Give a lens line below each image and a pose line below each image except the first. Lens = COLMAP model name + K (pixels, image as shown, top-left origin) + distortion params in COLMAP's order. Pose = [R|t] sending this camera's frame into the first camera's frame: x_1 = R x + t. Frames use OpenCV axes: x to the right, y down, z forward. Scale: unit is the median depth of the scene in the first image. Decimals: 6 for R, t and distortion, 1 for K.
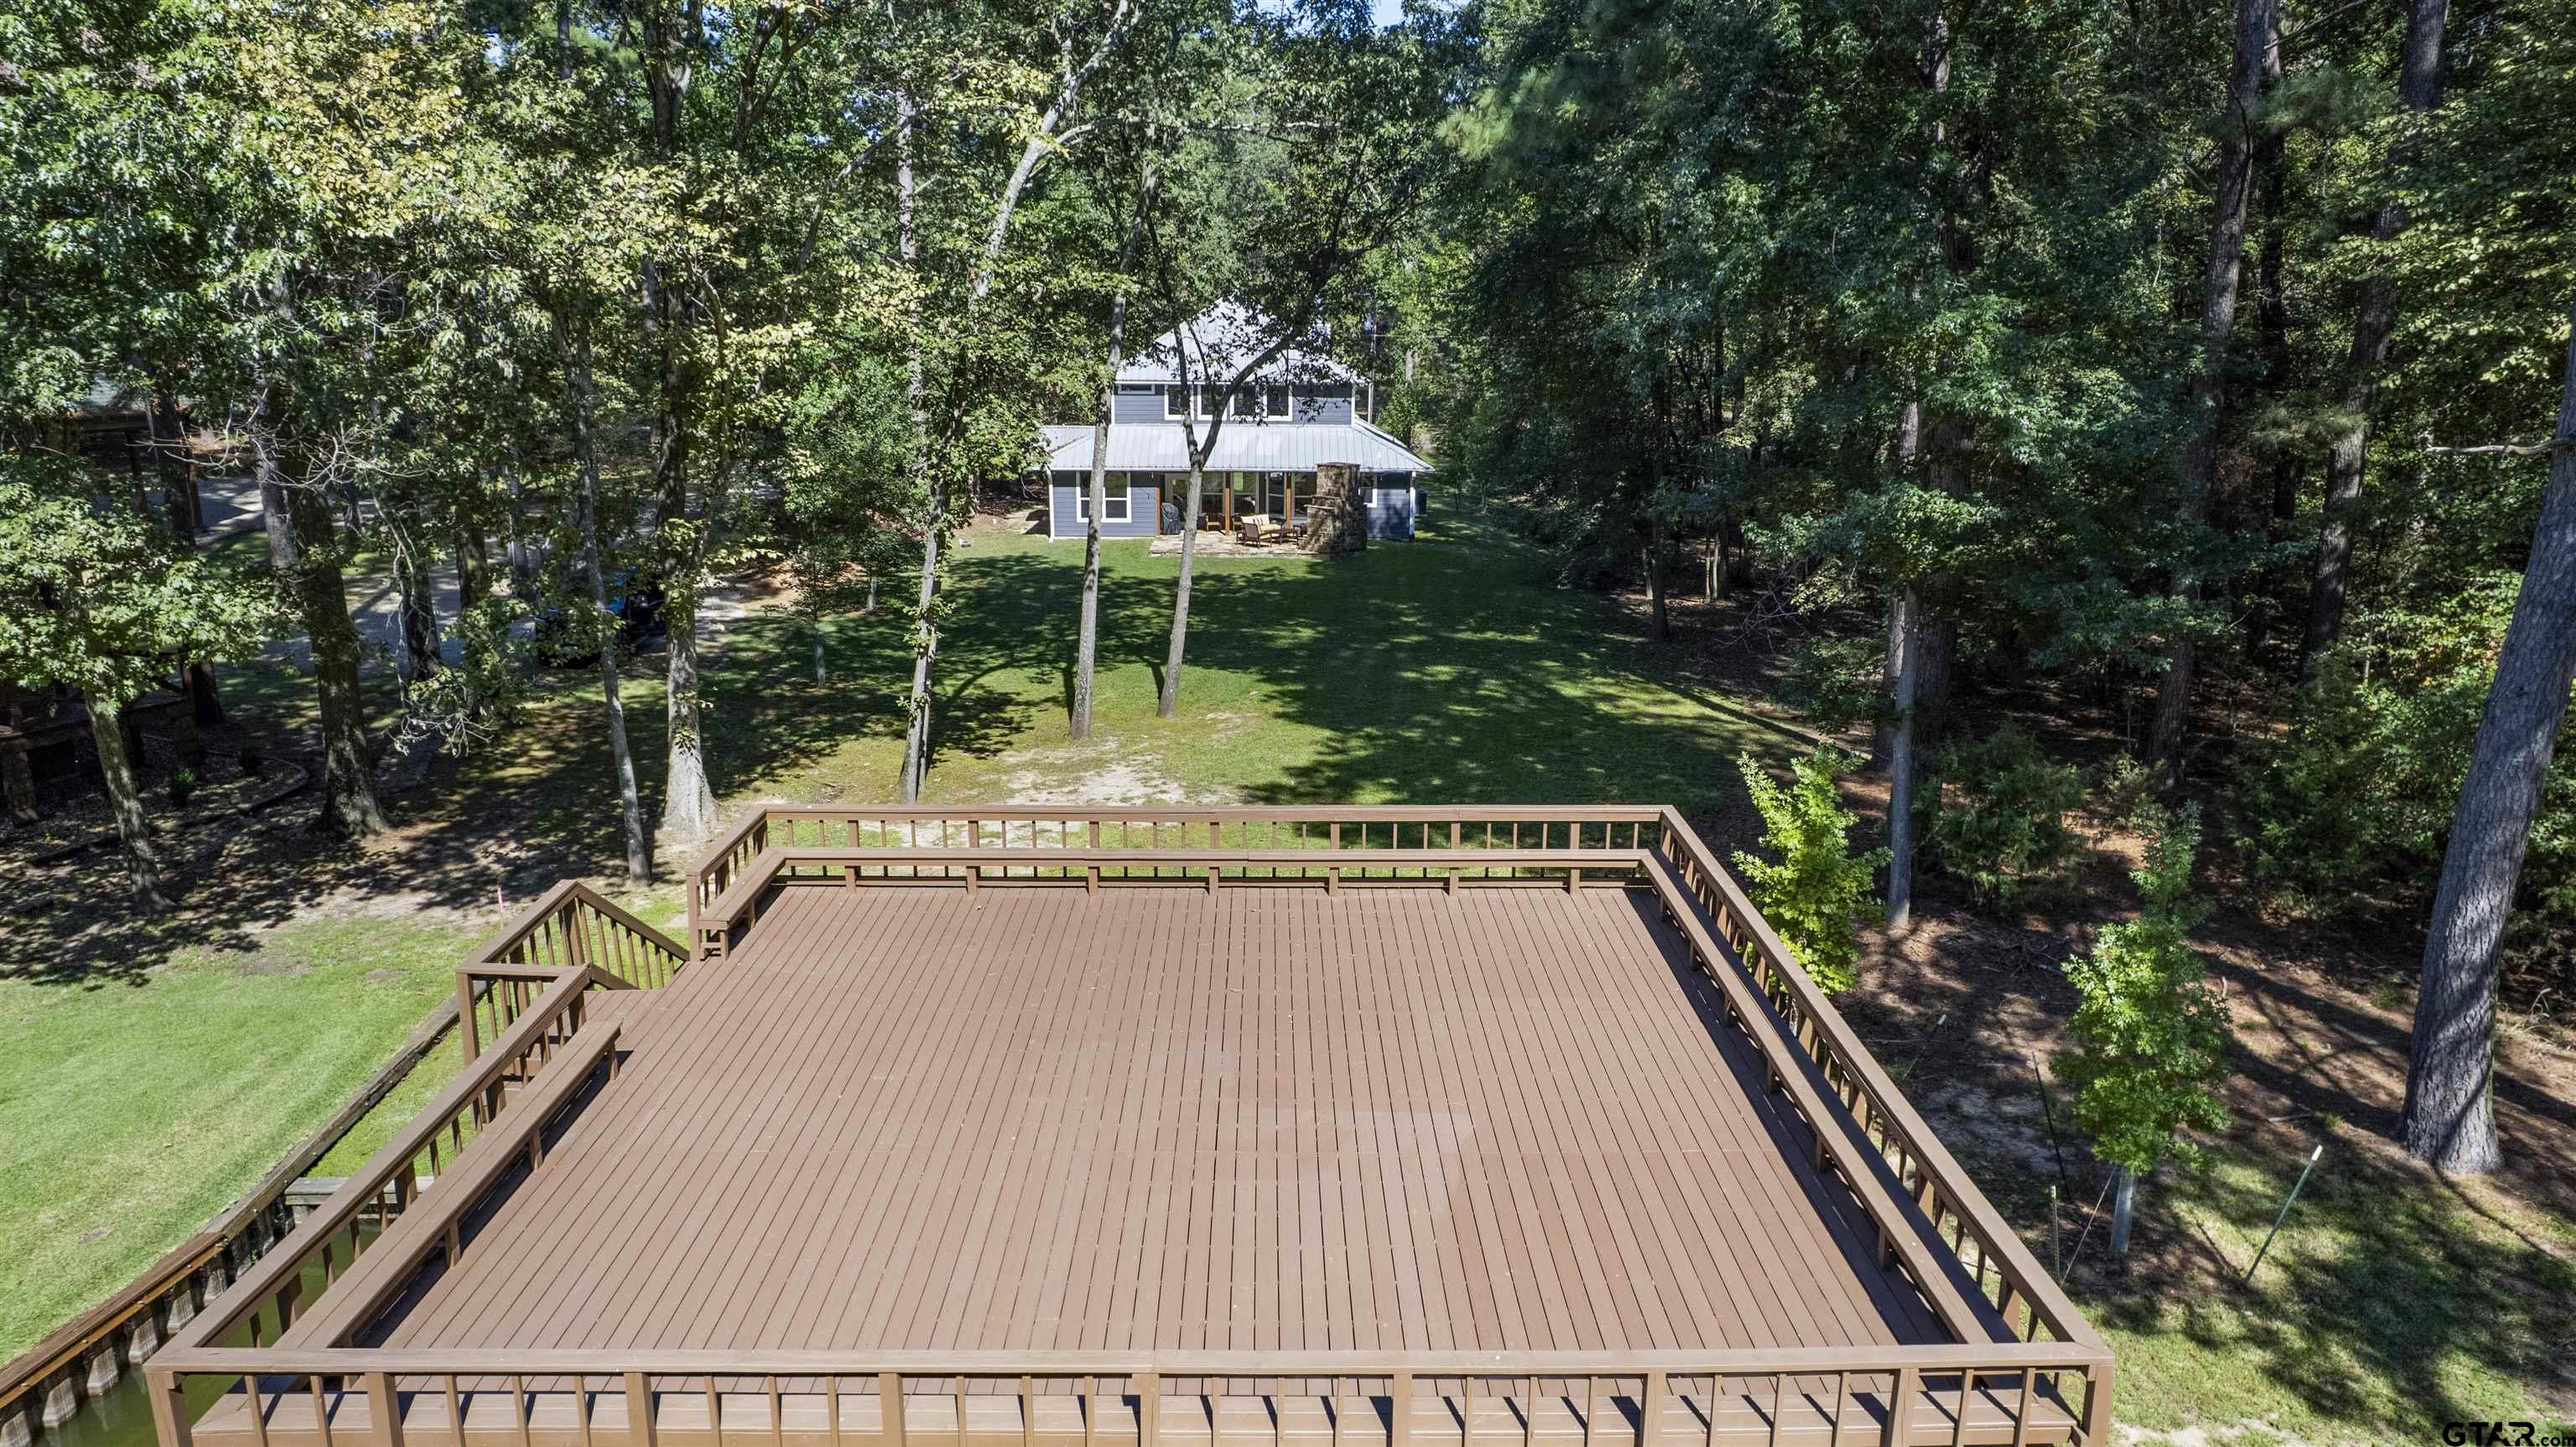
lens RADIAL K [[1671.6, 0, 1297.1], [0, 1671.6, 726.4], [0, 0, 1]] dist [-0.069176, 0.057437]
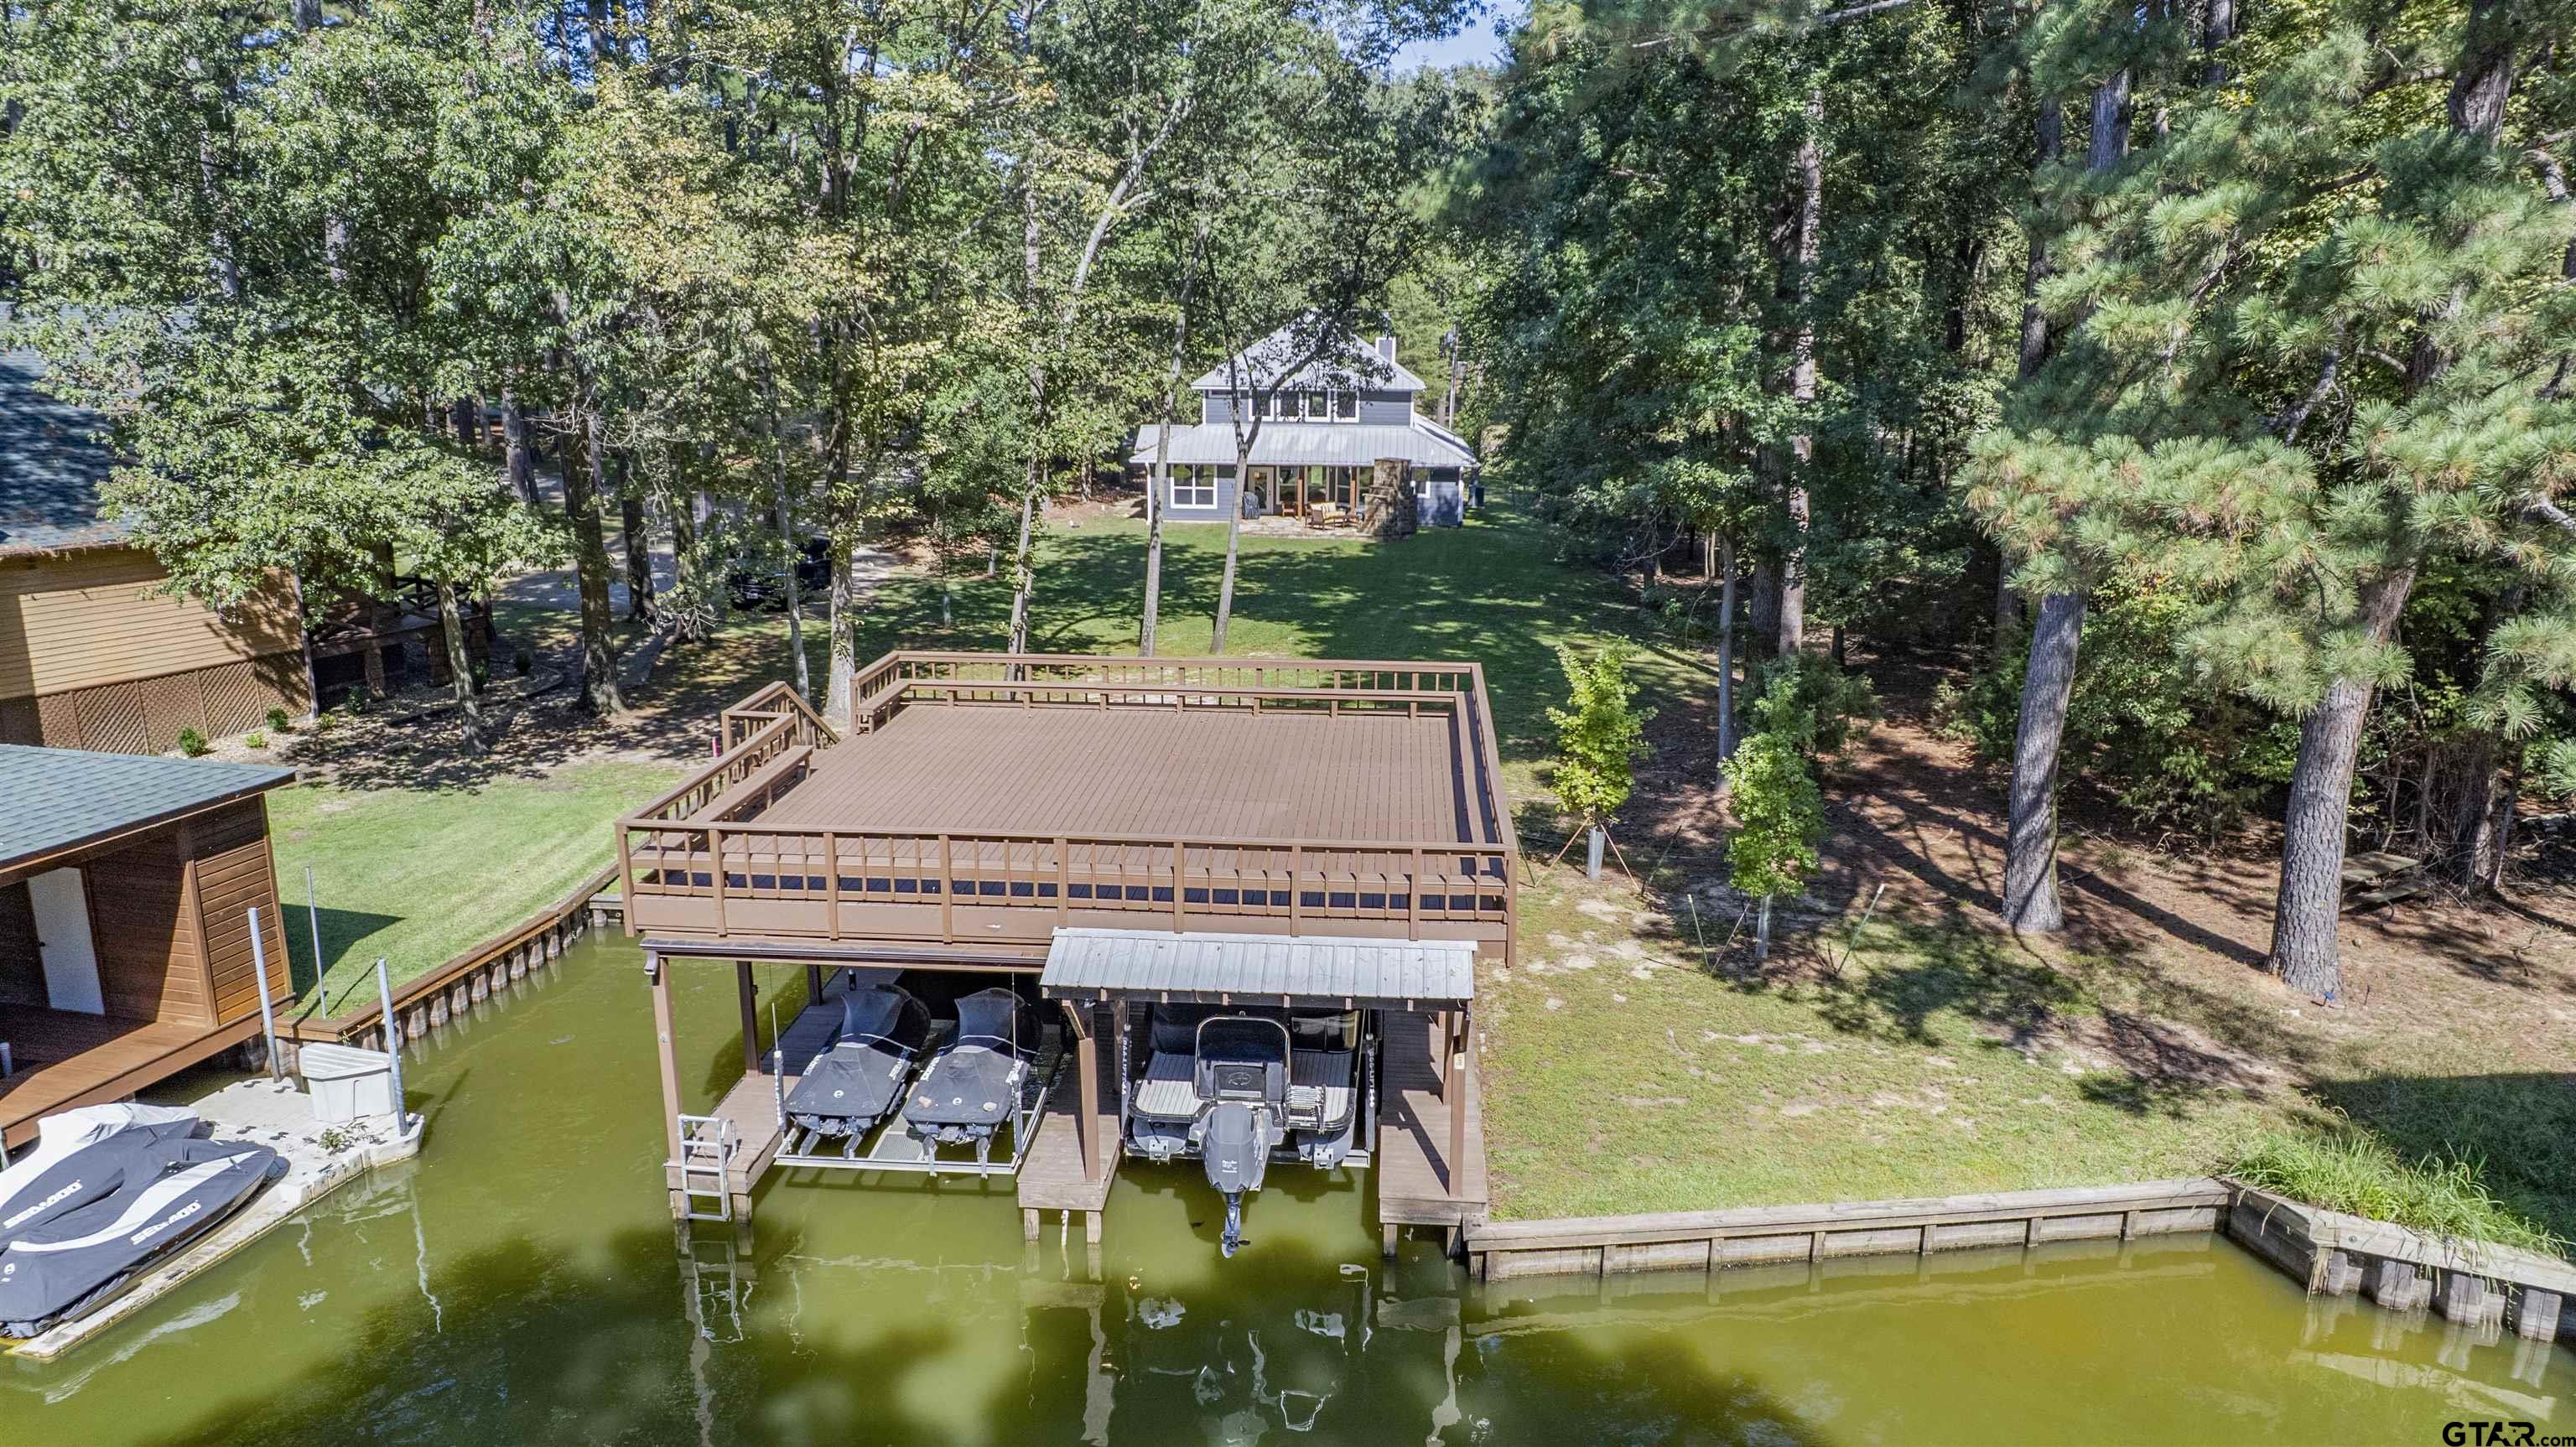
lens RADIAL K [[1671.6, 0, 1294.0], [0, 1671.6, 712.8], [0, 0, 1]] dist [-0.069176, 0.057437]
pose [[0.996561, 0.020368, -0.080325, 0.115947], [-0.021377, 0.999703, -0.011719, 0.073962], [0.080062, 0.013396, 0.996700, -0.344844]]
